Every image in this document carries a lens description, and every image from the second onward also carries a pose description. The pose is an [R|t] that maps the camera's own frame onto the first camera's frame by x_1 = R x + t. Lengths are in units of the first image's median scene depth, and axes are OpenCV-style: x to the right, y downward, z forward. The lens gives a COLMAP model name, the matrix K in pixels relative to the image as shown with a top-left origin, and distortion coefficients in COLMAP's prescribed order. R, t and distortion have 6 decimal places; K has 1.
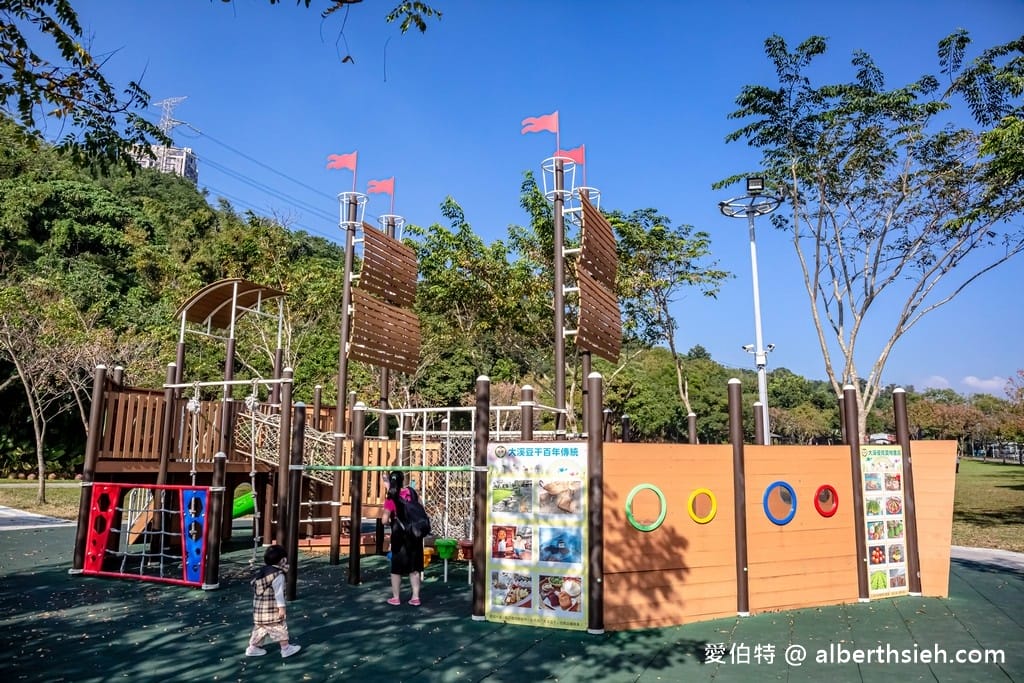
lens RADIAL K [[786.9, 0, 512.0], [0, 786.9, 341.5], [0, 0, 1]] dist [-0.002449, 0.003812]
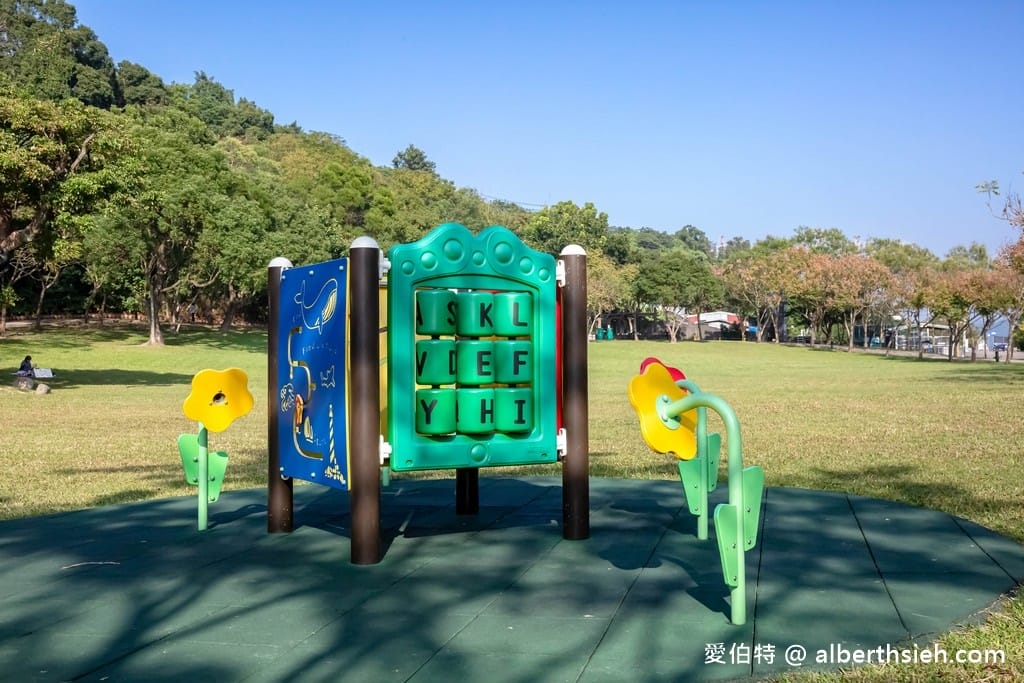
lens RADIAL K [[1109.8, 0, 512.0], [0, 1109.8, 341.5], [0, 0, 1]] dist [0.023999, 0.041195]
pose [[0.966979, -0.001599, 0.254853, 0.134980], [-0.030513, 0.992061, 0.121998, 0.052060], [-0.253024, -0.125746, 0.959253, 0.296966]]
